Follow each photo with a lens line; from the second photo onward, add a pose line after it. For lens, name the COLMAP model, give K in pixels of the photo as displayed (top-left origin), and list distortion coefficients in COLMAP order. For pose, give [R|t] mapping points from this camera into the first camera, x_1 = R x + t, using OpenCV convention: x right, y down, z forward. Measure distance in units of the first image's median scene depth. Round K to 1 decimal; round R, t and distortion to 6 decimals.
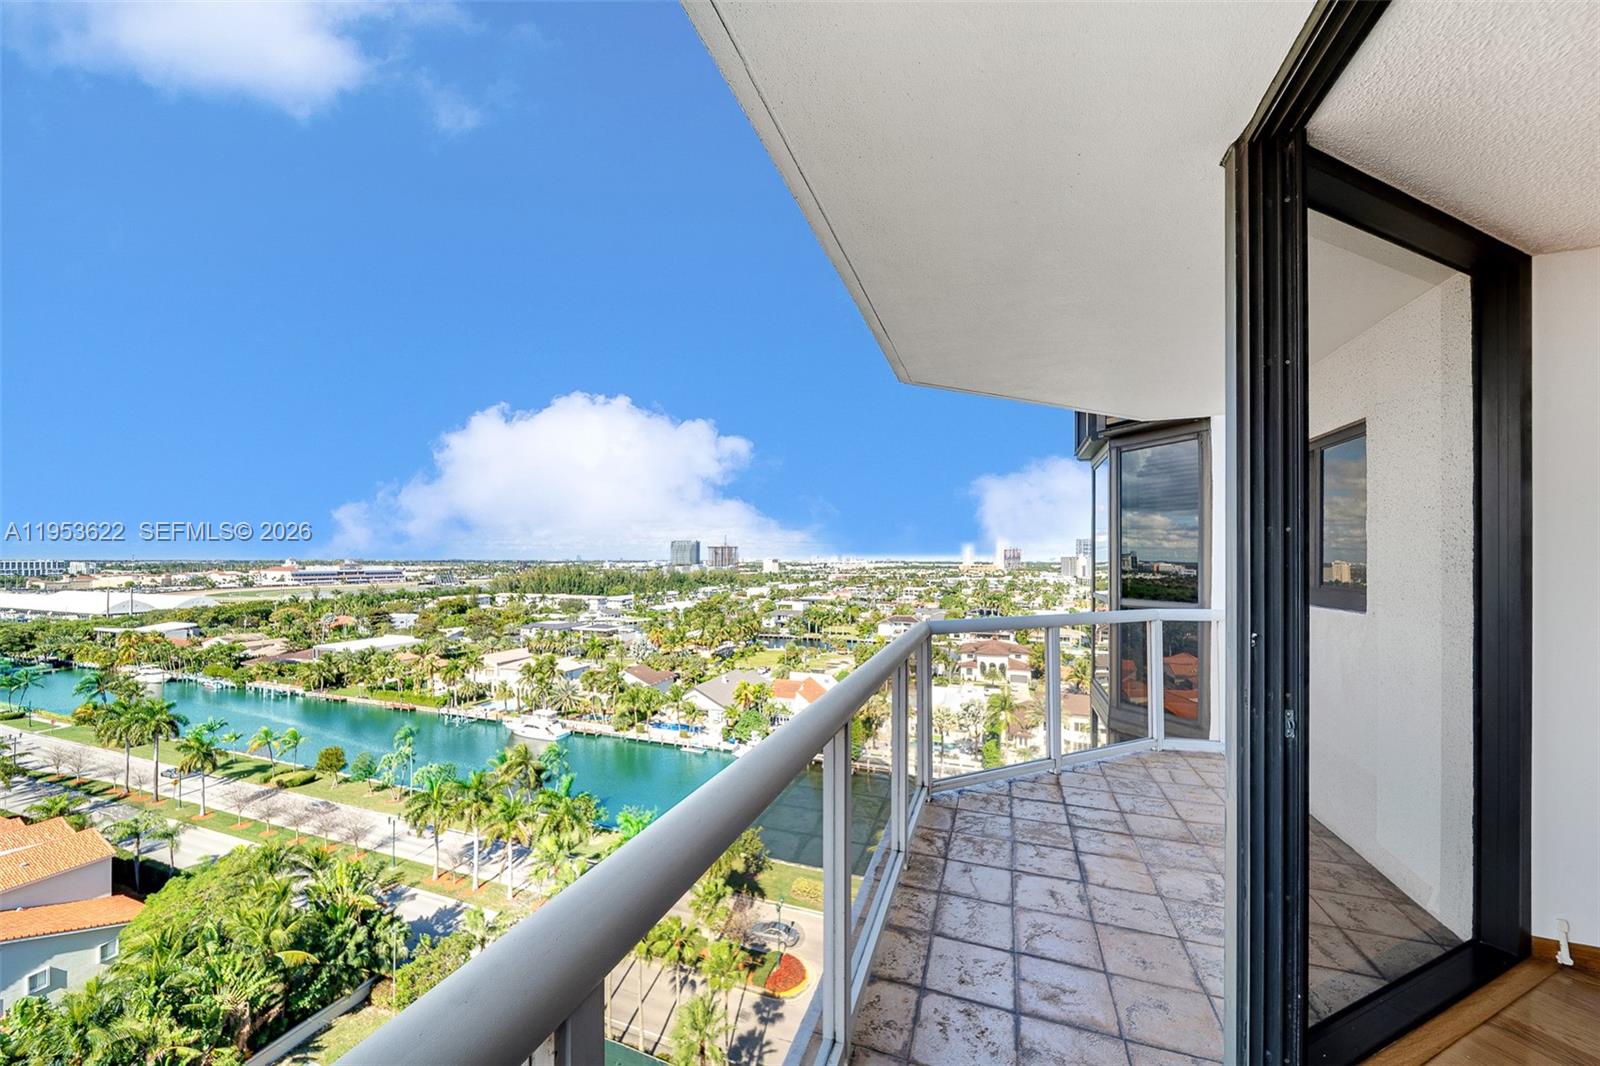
lens RADIAL K [[576.8, 0, 782.1], [0, 576.8, 555.0], [0, 0, 1]] dist [0.001517, -0.000532]
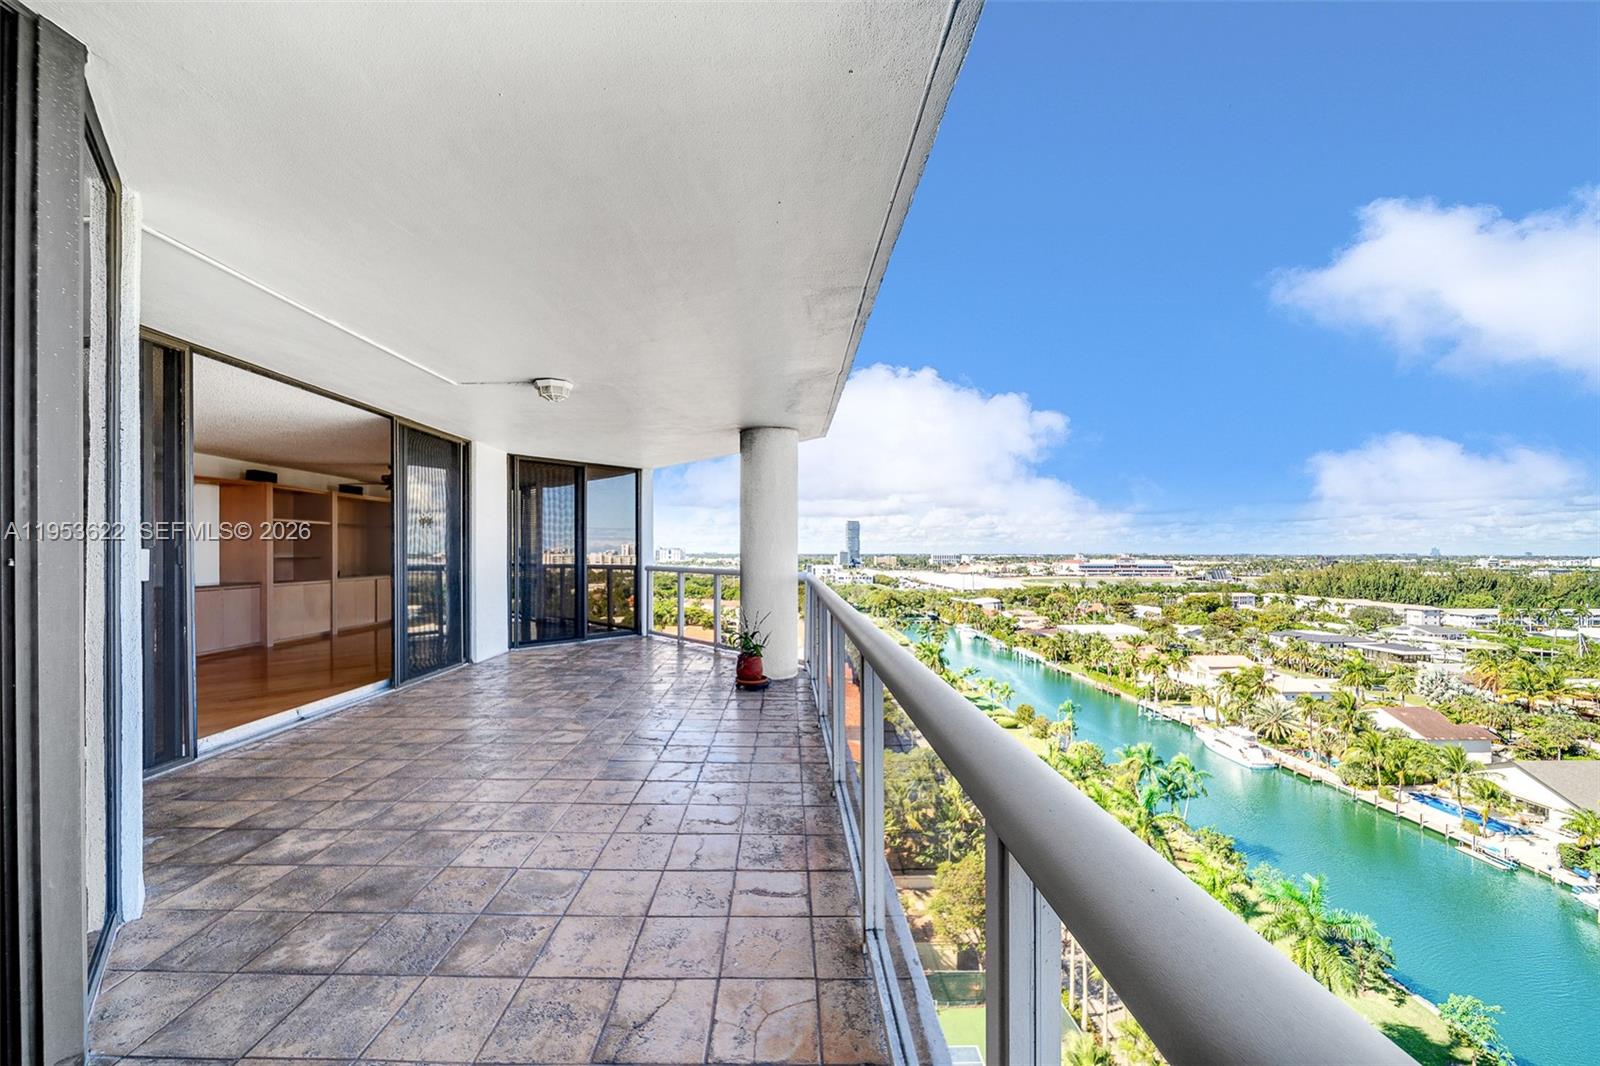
lens RADIAL K [[576.8, 0, 782.1], [0, 576.8, 555.0], [0, 0, 1]] dist [0.001517, -0.000532]
pose [[0.353693, 0.003318, -0.935356, 0.124311], [0.004706, 0.999975, 0.005327, 0.004337], [0.935350, -0.006286, 0.353668, 0.056998]]
